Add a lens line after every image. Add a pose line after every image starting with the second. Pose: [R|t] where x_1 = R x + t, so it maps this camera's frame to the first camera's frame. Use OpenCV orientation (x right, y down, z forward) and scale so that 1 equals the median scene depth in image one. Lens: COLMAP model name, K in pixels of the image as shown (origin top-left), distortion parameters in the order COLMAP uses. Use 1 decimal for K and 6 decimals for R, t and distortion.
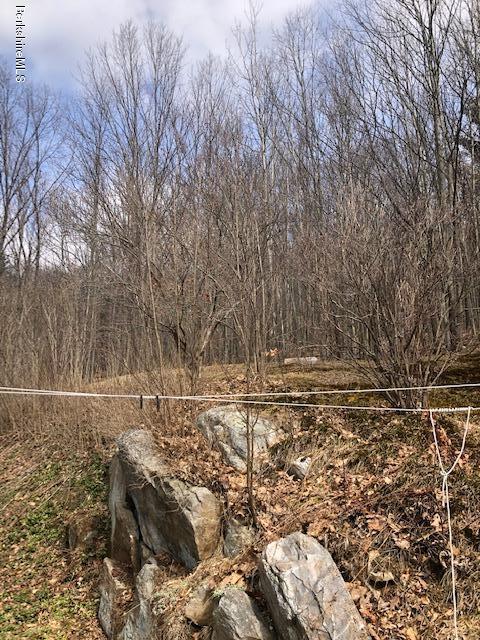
lens RADIAL K [[523.4, 0, 240.0], [0, 523.4, 320.0], [0, 0, 1]] dist [0.010803, -0.002414]
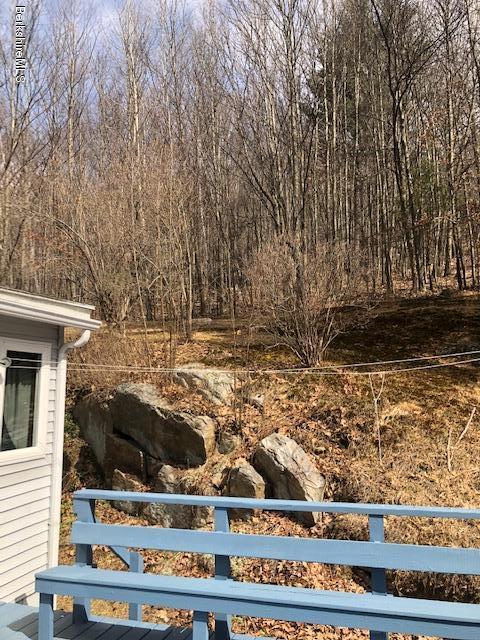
lens RADIAL K [[523.4, 0, 240.0], [0, 523.4, 320.0], [0, 0, 1]] dist [0.010803, -0.002414]
pose [[0.952221, -0.006937, 0.305330, -0.536412], [-0.026202, 0.994200, 0.104303, -0.179959], [-0.304282, -0.107320, 0.946517, -0.650189]]
